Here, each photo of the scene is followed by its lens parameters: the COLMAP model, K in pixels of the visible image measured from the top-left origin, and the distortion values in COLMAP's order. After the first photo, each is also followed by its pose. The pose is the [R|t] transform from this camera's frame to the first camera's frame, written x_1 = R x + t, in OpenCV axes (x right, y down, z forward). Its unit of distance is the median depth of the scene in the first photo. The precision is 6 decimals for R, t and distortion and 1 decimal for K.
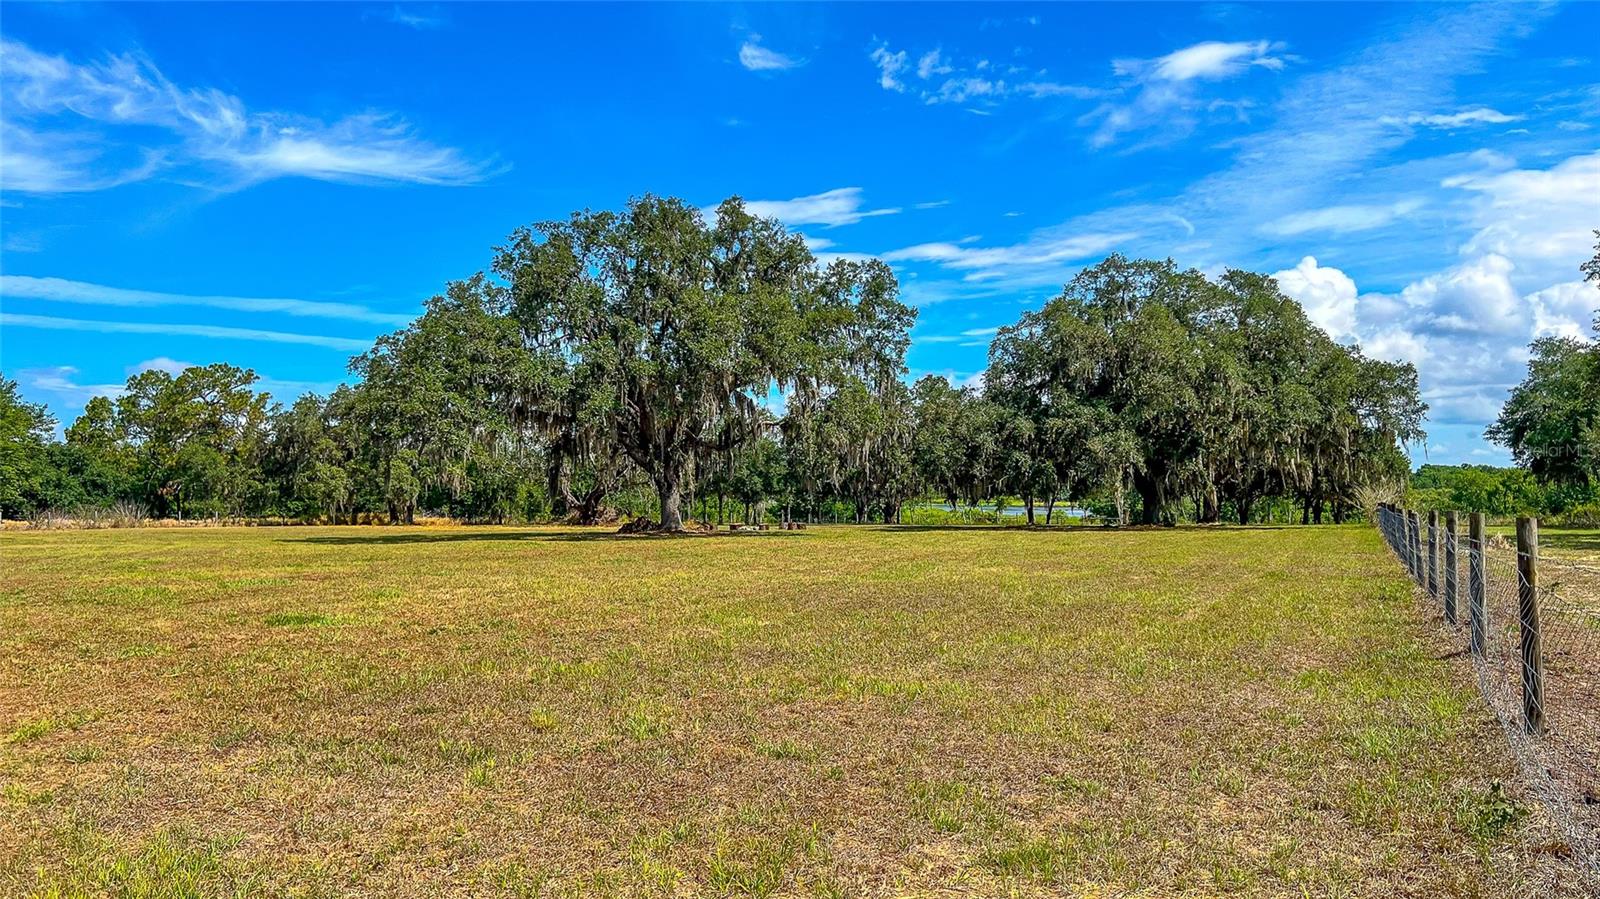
lens RADIAL K [[1228.2, 0, 799.9], [0, 1228.2, 447.5], [0, 0, 1]] dist [0.012694, 0.003772]
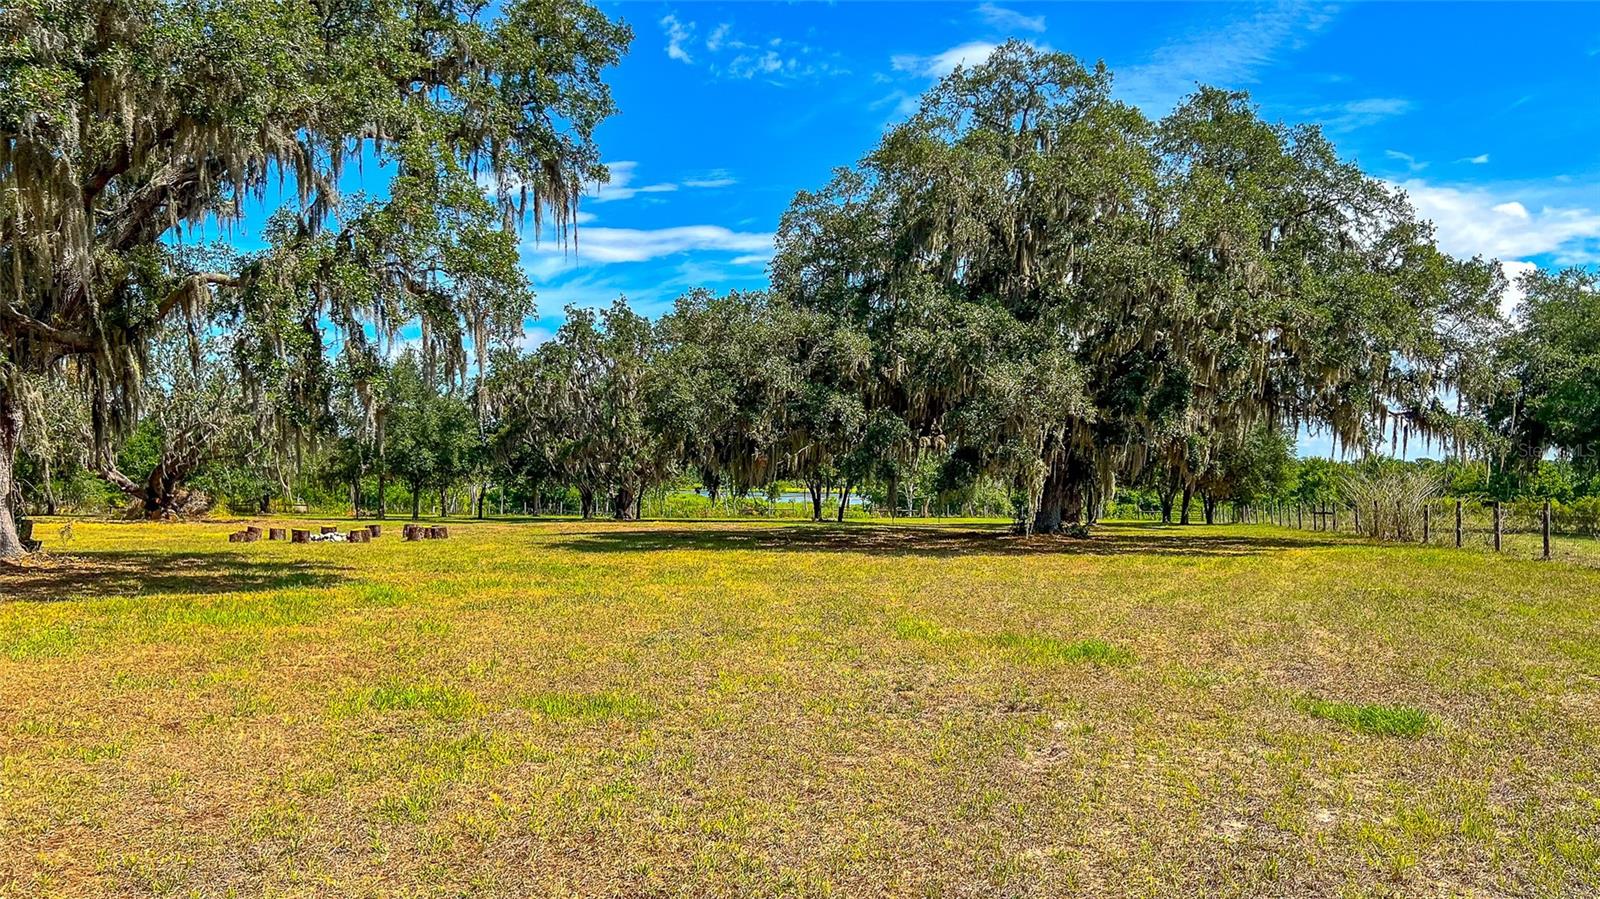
lens RADIAL K [[1228.2, 0, 787.1], [0, 1228.2, 453.4], [0, 0, 1]] dist [0.012694, 0.003772]
pose [[0.986103, 0.022427, 0.164614, 0.068025], [-0.024118, 0.999675, 0.008281, 0.022481], [-0.164375, -0.012136, 0.986323, 0.464888]]
